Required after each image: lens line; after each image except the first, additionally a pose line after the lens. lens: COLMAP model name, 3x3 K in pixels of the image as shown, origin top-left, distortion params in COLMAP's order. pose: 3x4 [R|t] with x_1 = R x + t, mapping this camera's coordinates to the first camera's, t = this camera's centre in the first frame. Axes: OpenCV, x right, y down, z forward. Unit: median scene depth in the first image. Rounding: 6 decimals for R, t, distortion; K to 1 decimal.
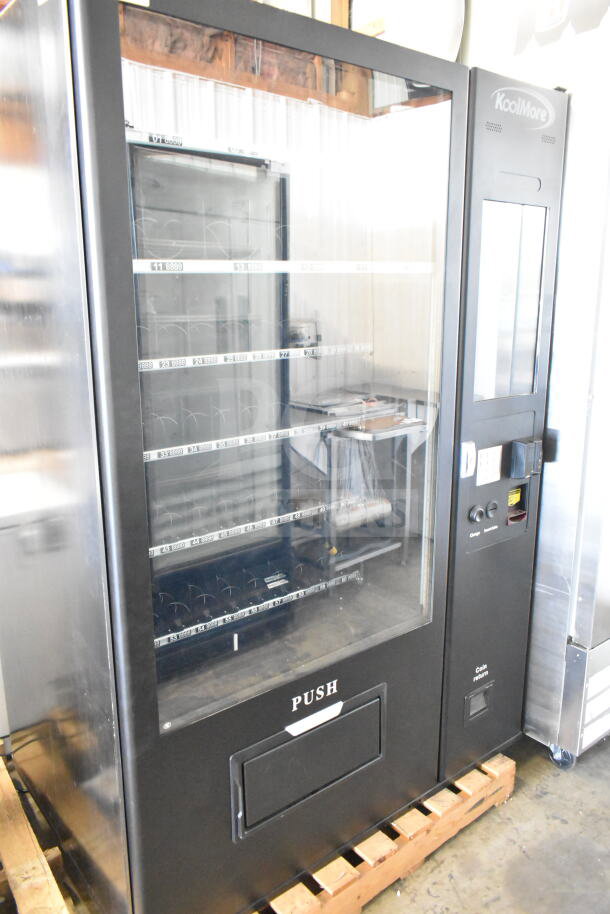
lens RADIAL K [[727.6, 0, 300.6], [0, 727.6, 456.3], [0, 0, 1]] dist [-0.009639, -0.001753]
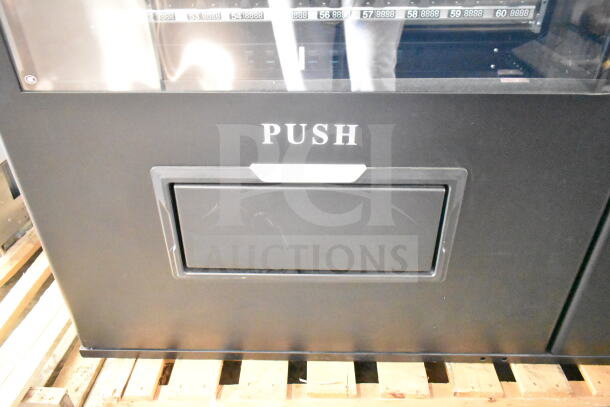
lens RADIAL K [[485.6, 0, 306.9], [0, 485.6, 209.4], [0, 0, 1]] dist [-0.009639, -0.001753]
pose [[0.757452, 0.352062, -0.549836, 0.259038], [-0.137644, 0.909336, 0.392635, 0.216210], [0.638217, -0.221720, 0.737237, 0.654115]]
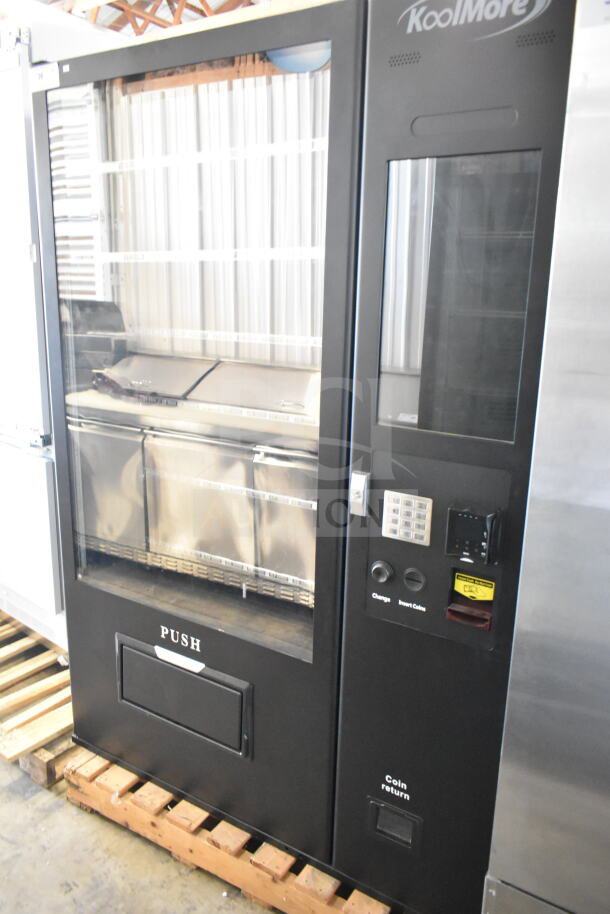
lens RADIAL K [[727.6, 0, 308.8], [0, 727.6, 459.4], [0, 0, 1]] dist [-0.009639, -0.001753]
pose [[0.304182, 0.232626, -0.923774, 1.015519], [-0.233286, 0.958389, 0.164526, -0.161857], [0.923608, 0.165457, 0.345792, 0.722125]]
